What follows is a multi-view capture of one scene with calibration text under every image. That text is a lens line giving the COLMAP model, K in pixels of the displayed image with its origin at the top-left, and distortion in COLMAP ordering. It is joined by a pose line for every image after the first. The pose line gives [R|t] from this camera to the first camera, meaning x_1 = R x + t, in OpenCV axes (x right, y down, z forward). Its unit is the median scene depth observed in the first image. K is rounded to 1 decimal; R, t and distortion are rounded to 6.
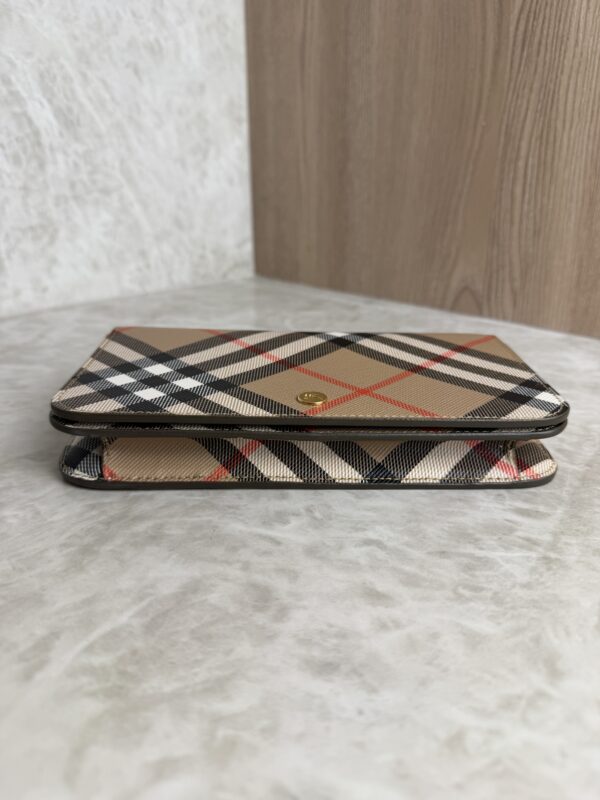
lens RADIAL K [[594.7, 0, 300.0], [0, 594.7, 400.0], [0, 0, 1]] dist [-0.041279, 0.010481]
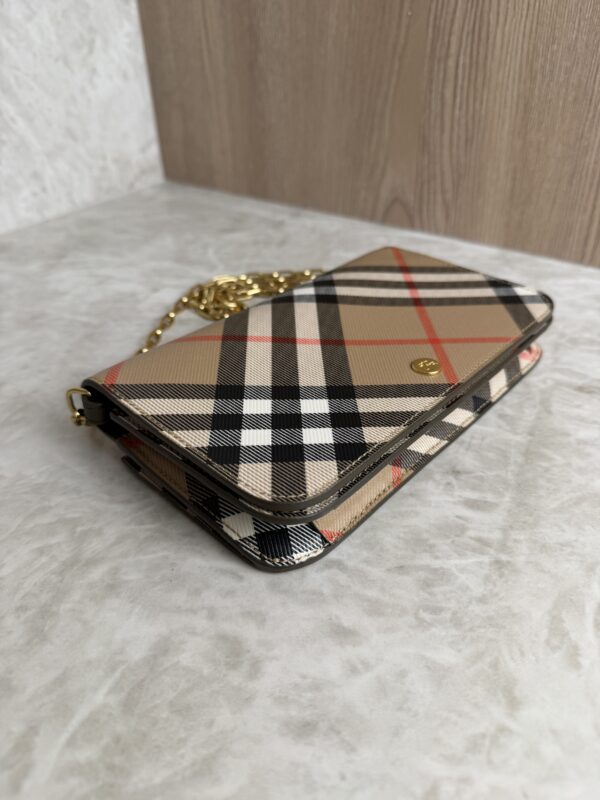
lens RADIAL K [[598.0, 0, 300.0], [0, 598.0, 400.0], [0, 0, 1]] dist [-0.042952, 0.005590]
pose [[0.988907, -0.104722, 0.105338, -0.005413], [0.078259, 0.970102, 0.229736, -0.129827], [-0.126247, -0.218944, 0.967536, 0.038814]]
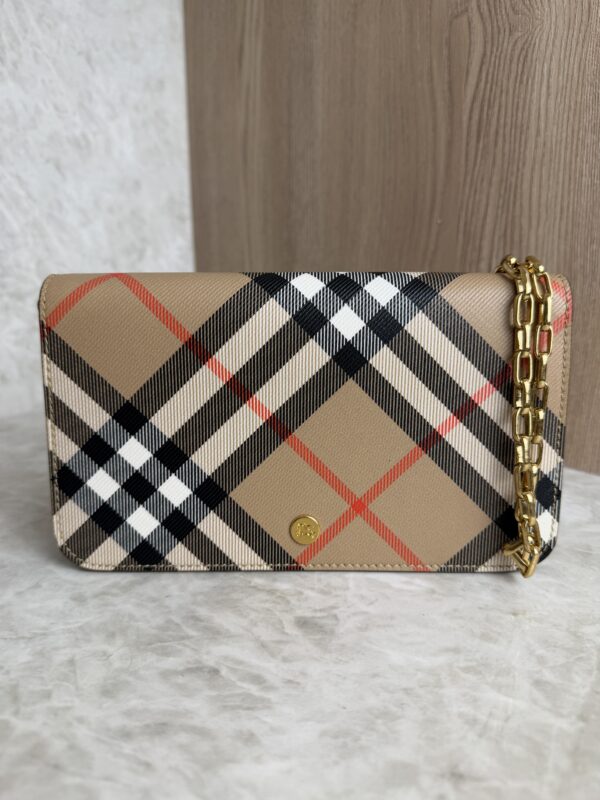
lens RADIAL K [[594.7, 0, 300.0], [0, 594.7, 400.0], [0, 0, 1]] dist [-0.041279, 0.010481]
pose [[0.999901, -0.004445, 0.013334, 0.100855], [0.006308, 0.989690, -0.143087, -0.090394], [-0.012561, 0.143157, 0.989620, 0.186114]]
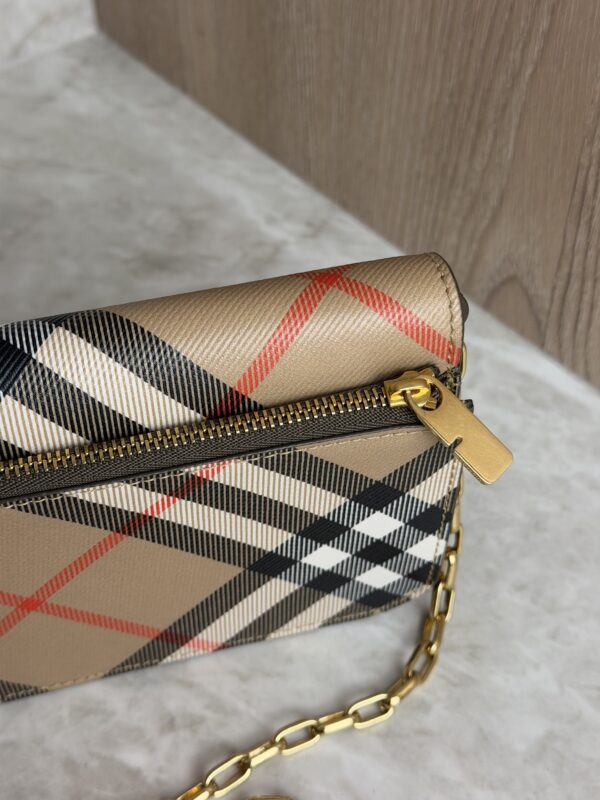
lens RADIAL K [[1169.0, 0, 332.0], [0, 1169.0, 400.0], [0, 0, 1]] dist [0.190942, -0.841227]
pose [[0.996943, 0.067281, -0.039713, 0.227489], [-0.044757, 0.908473, 0.415541, -0.539503], [0.064036, -0.412493, 0.908707, 0.241726]]
